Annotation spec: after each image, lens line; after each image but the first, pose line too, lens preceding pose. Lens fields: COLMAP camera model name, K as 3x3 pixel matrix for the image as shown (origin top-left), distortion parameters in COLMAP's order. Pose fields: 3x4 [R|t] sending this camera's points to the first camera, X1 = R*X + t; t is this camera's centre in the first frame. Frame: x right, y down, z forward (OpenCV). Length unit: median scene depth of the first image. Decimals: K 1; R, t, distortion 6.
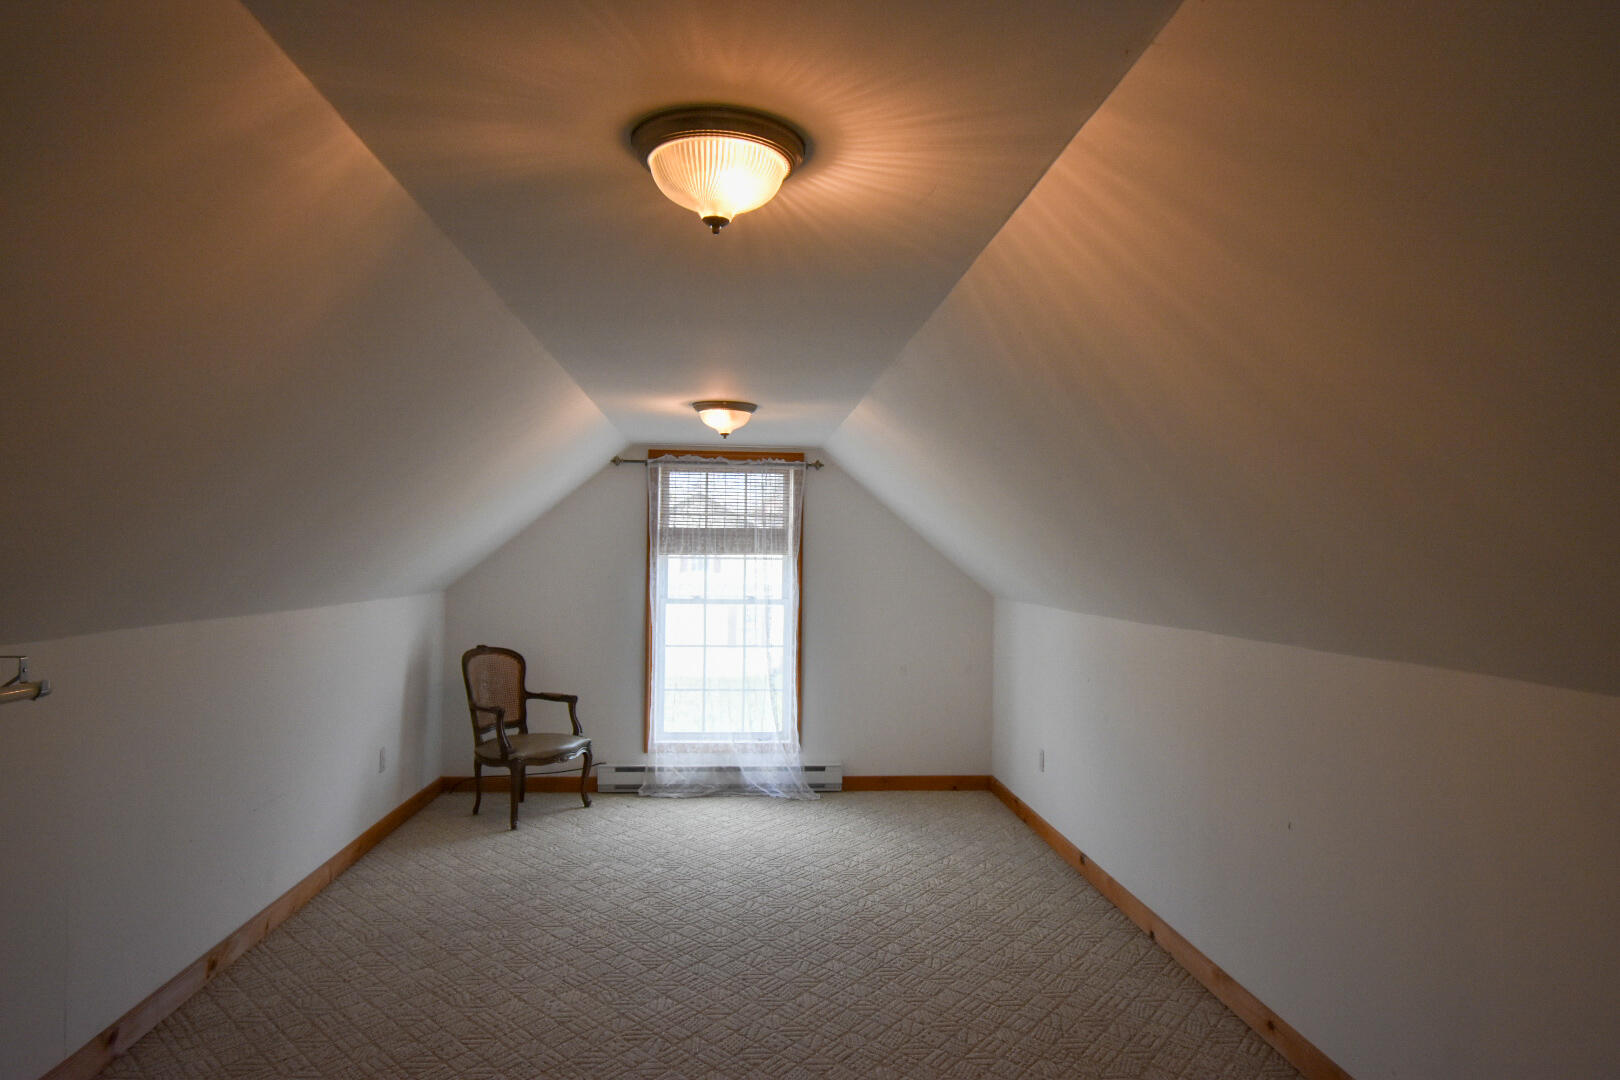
lens RADIAL K [[1054.1, 0, 829.8], [0, 1054.1, 541.5], [0, 0, 1]] dist [0.017354, -0.001096]
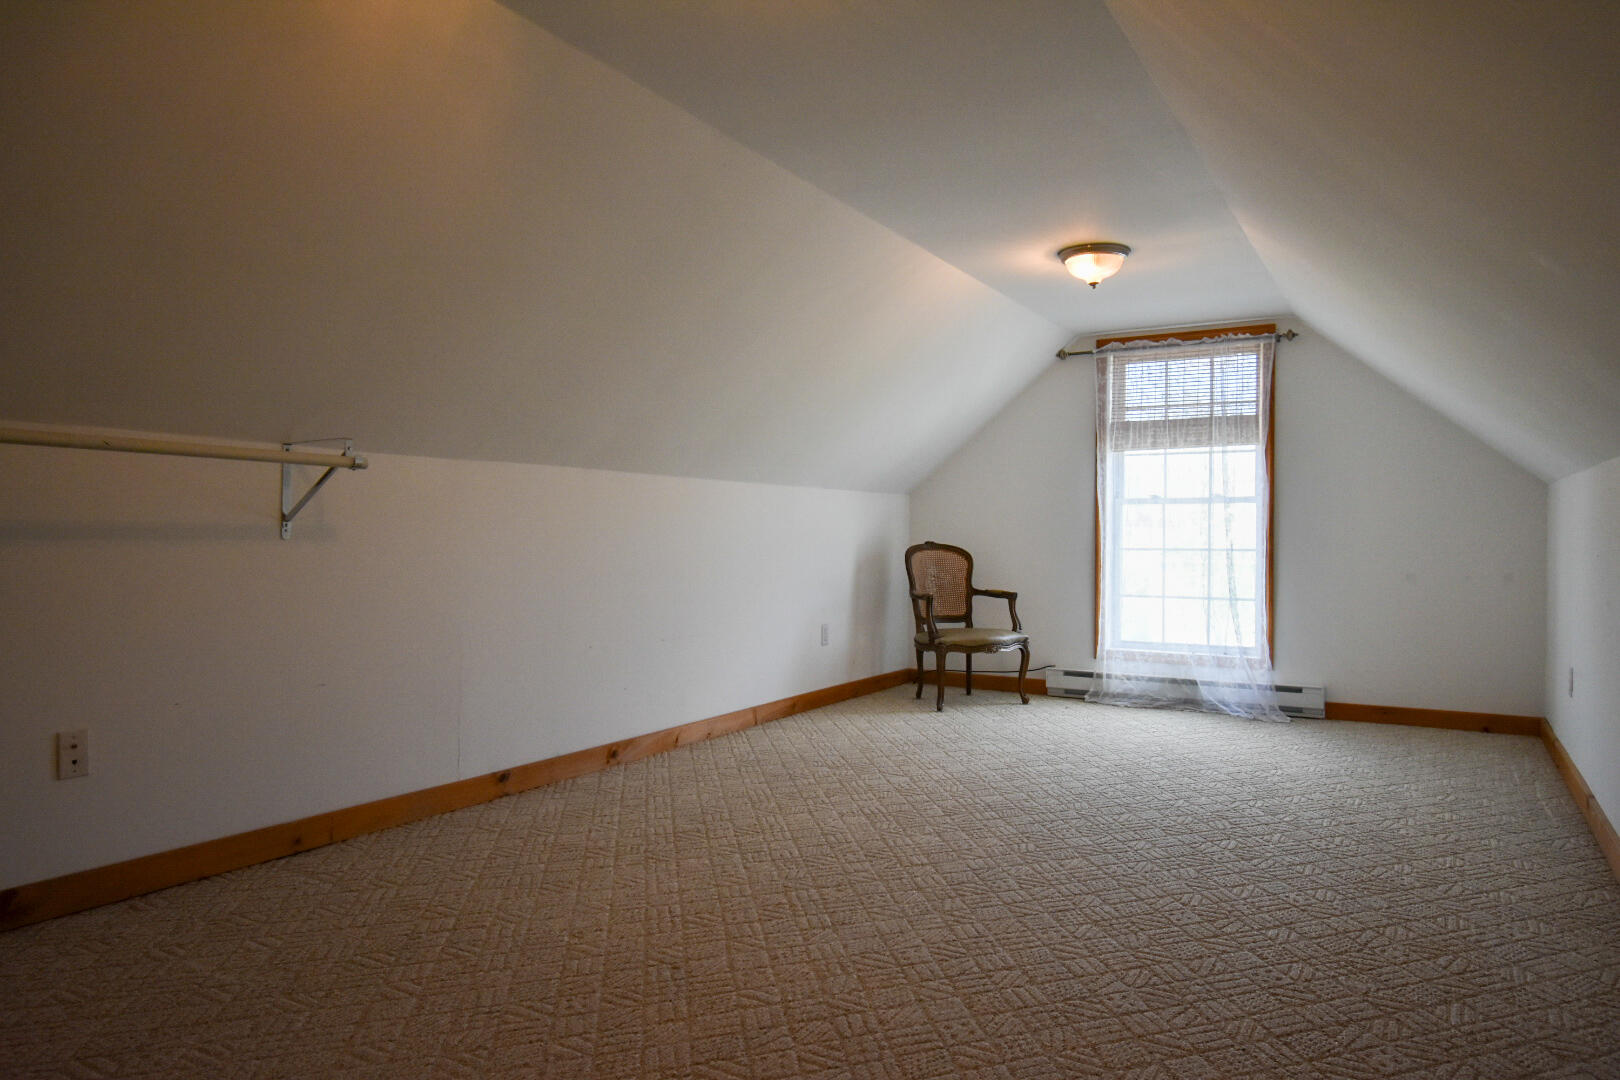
lens RADIAL K [[1054.1, 0, 829.8], [0, 1054.1, 541.5], [0, 0, 1]] dist [0.017354, -0.001096]
pose [[0.818110, -0.007869, -0.575007, 0.178891], [0.015353, 0.999849, 0.008160, 0.083684], [0.574856, -0.015504, 0.818107, 0.085960]]
